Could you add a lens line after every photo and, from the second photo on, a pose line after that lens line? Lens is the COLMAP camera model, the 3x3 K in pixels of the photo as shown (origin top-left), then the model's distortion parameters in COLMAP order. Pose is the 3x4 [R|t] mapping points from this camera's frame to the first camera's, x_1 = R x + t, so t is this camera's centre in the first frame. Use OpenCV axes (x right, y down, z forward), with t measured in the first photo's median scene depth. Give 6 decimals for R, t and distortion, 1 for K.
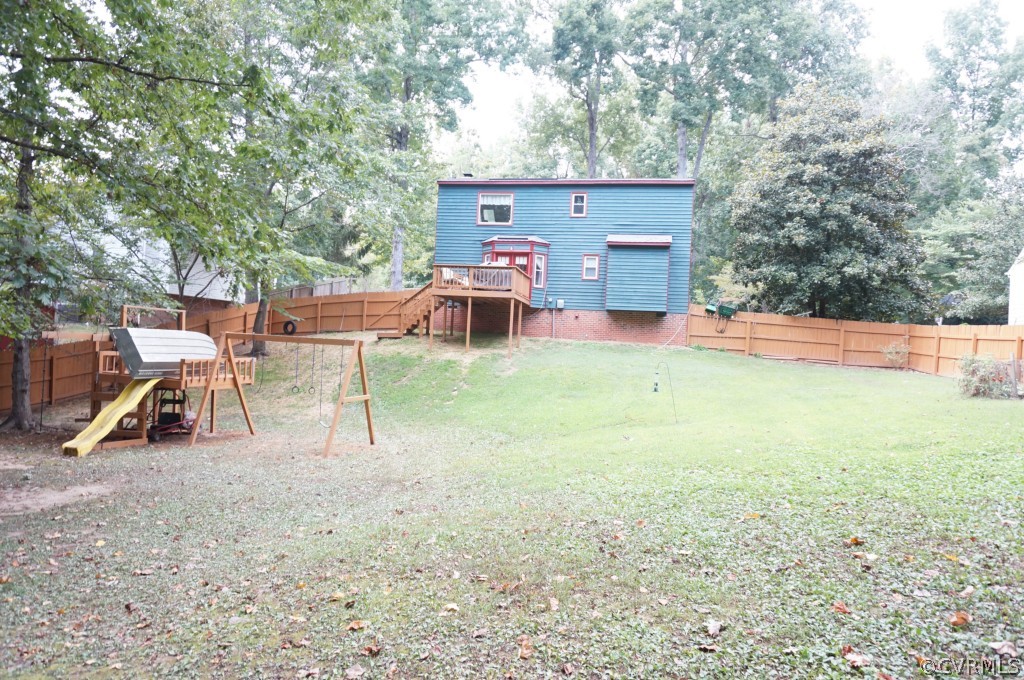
lens RADIAL K [[676.2, 0, 512.0], [0, 676.2, 340.0], [0, 0, 1]] dist [-0.056697, 0.036057]
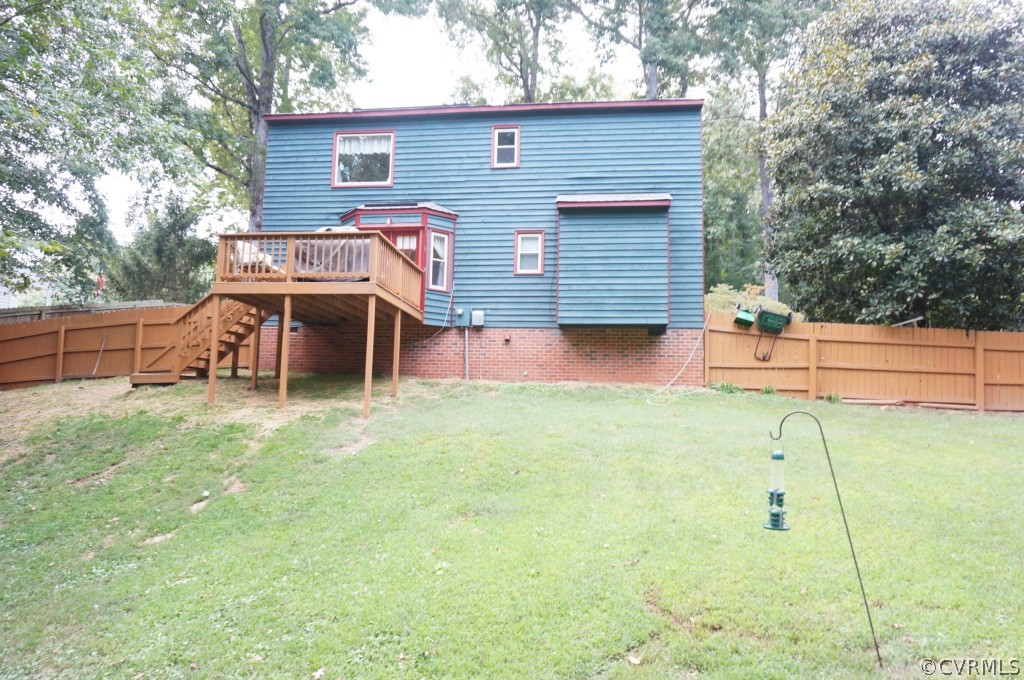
lens RADIAL K [[676.2, 0, 512.0], [0, 676.2, 340.0], [0, 0, 1]] dist [-0.056697, 0.036057]
pose [[0.996581, -0.020887, 0.079940, 0.057007], [0.027793, 0.995882, -0.086288, 0.014729], [-0.077809, 0.088215, 0.993058, 0.459152]]
